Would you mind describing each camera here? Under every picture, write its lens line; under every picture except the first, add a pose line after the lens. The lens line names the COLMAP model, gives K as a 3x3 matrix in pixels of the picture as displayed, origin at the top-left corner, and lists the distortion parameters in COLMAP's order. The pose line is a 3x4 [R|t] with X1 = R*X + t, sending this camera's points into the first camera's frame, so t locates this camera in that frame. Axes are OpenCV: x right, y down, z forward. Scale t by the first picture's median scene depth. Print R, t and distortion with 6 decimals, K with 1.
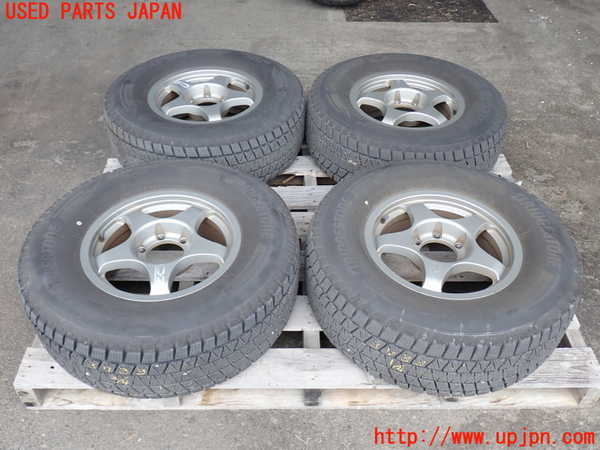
lens RADIAL K [[562.1, 0, 298.8], [0, 562.1, 225.4], [0, 0, 1]] dist [0.017660, 0.000000]
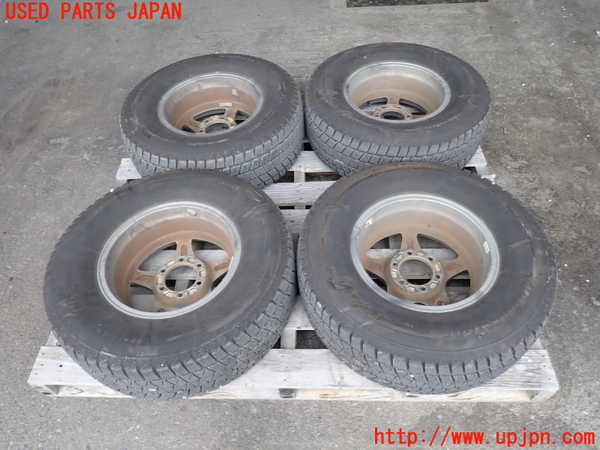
lens RADIAL K [[442.3, 0, 298.3], [0, 442.3, 223.1], [0, 0, 1]] dist [0.014185, -0.007494]
pose [[0.997366, -0.007639, -0.072130, 0.076427], [0.017684, 0.990040, 0.139669, -0.103008], [0.070344, -0.140577, 0.987568, 0.116177]]
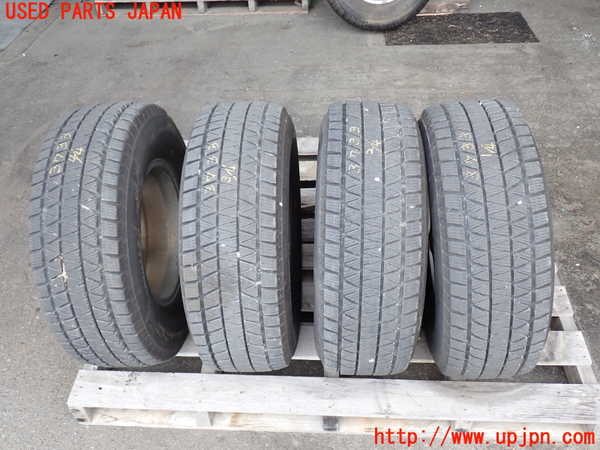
lens RADIAL K [[562.1, 0, 301.8], [0, 562.1, 225.7], [0, 0, 1]] dist [0.017660, 0.000000]
pose [[0.995559, 0.004510, -0.094034, 0.046817], [-0.004538, 0.999990, -0.000084, -0.050538], [0.094033, 0.000510, 0.995569, -0.058559]]
